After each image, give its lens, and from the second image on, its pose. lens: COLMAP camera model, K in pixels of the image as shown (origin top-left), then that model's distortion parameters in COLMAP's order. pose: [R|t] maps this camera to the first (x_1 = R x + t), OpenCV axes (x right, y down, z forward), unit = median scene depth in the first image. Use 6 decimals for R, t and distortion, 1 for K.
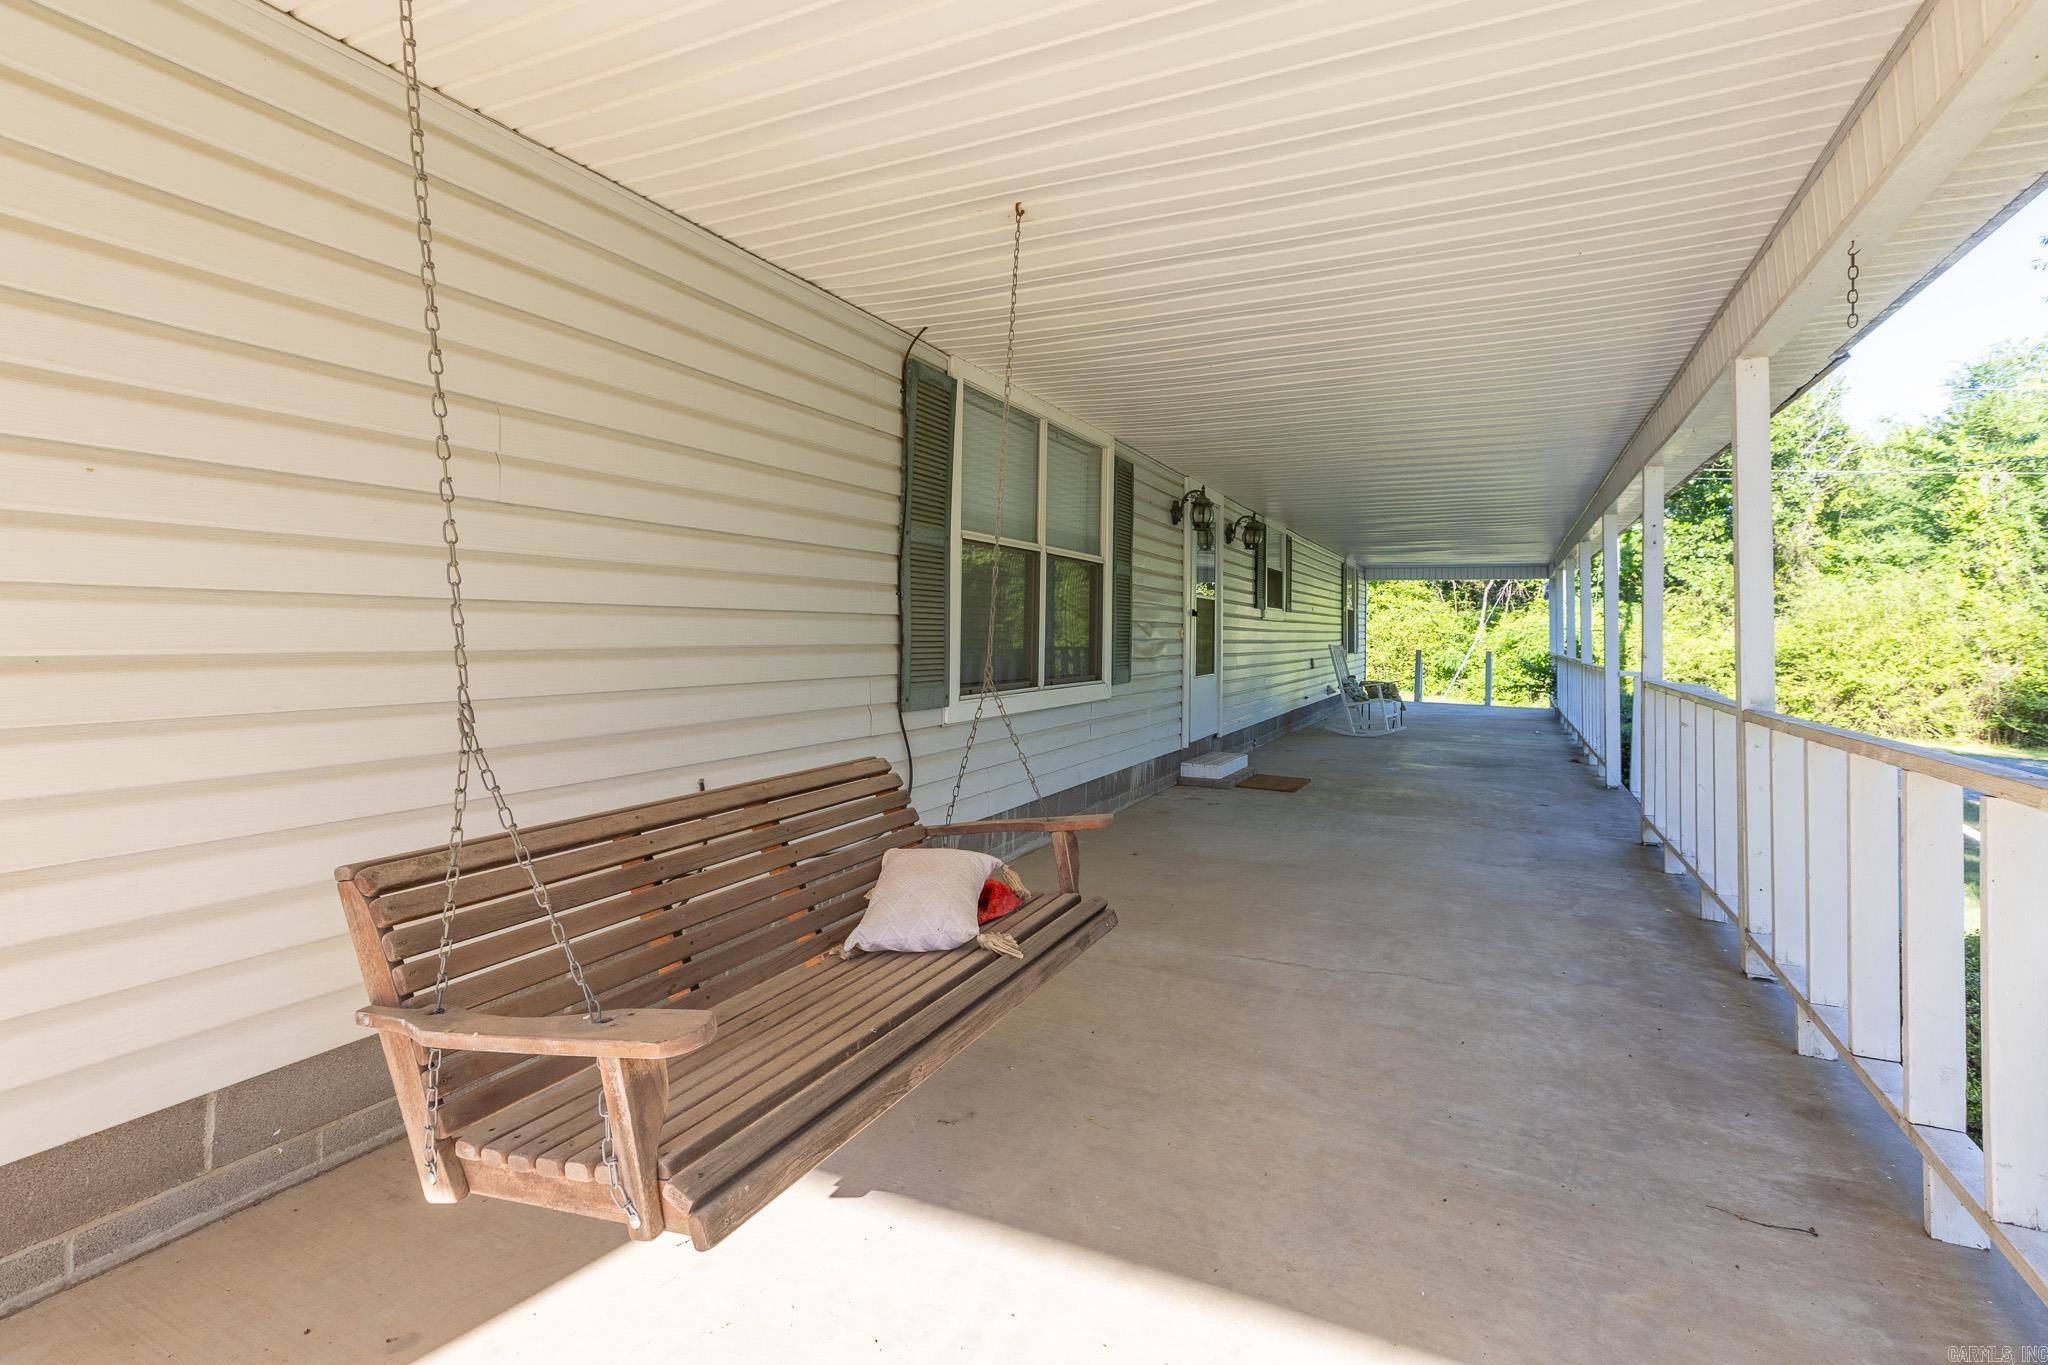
lens RADIAL K [[1005.7, 0, 1023.2], [0, 1005.7, 677.9], [0, 0, 1]] dist [0.004235, 0.001884]
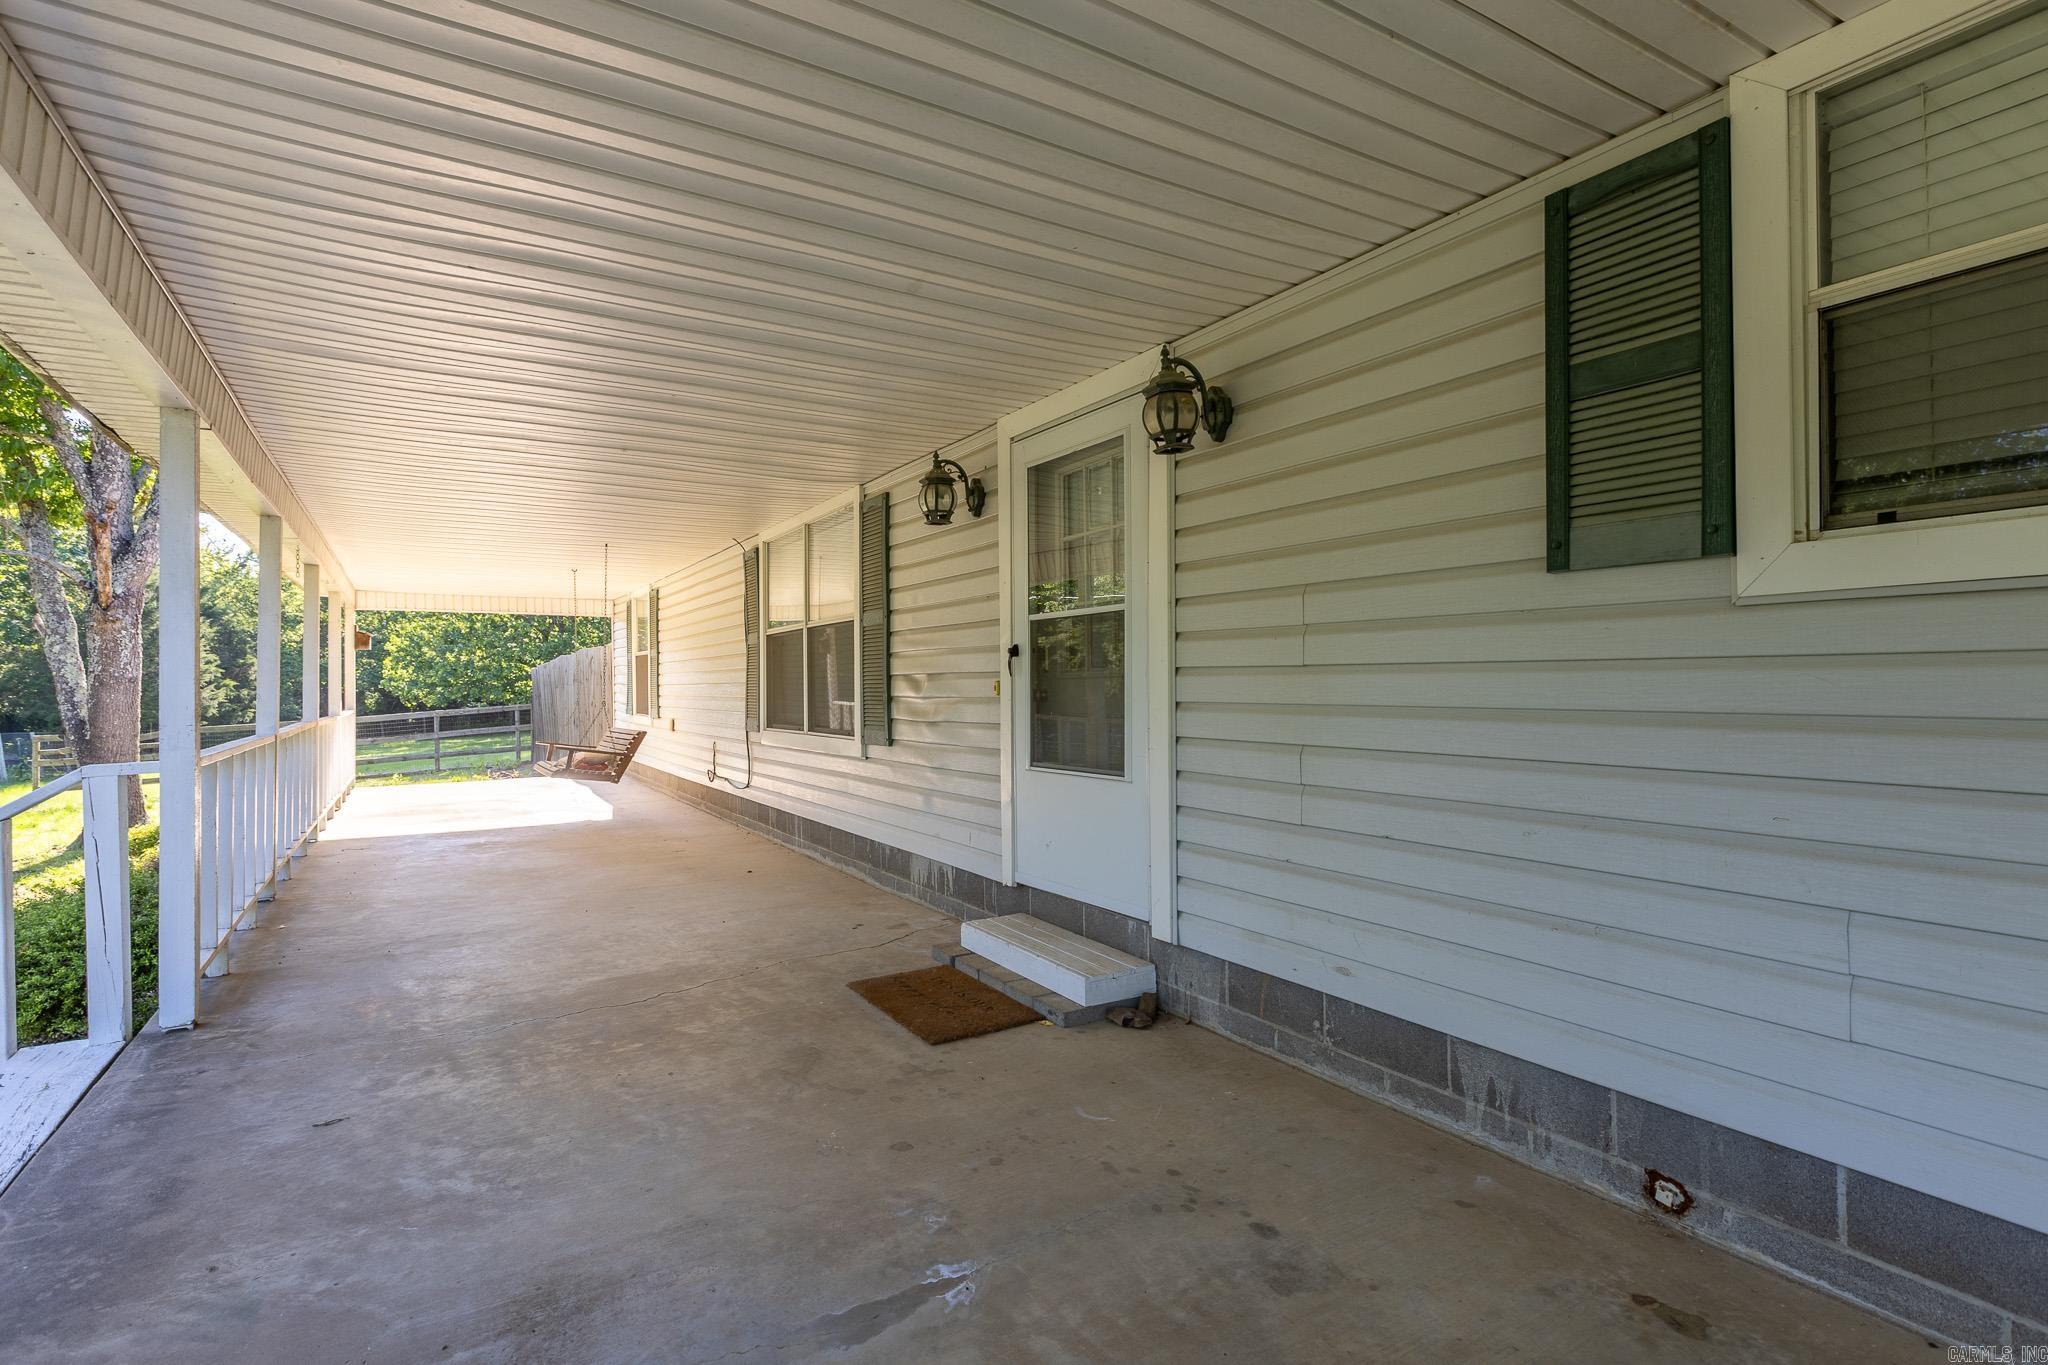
lens RADIAL K [[1005.7, 0, 1021.9], [0, 1005.7, 681.8], [0, 0, 1]] dist [0.004235, 0.001884]
pose [[-0.562748, -0.002538, -0.826624, 0.731938], [-0.028601, 0.999456, 0.016402, -0.067089], [0.826133, 0.032873, -0.562515, 1.543664]]
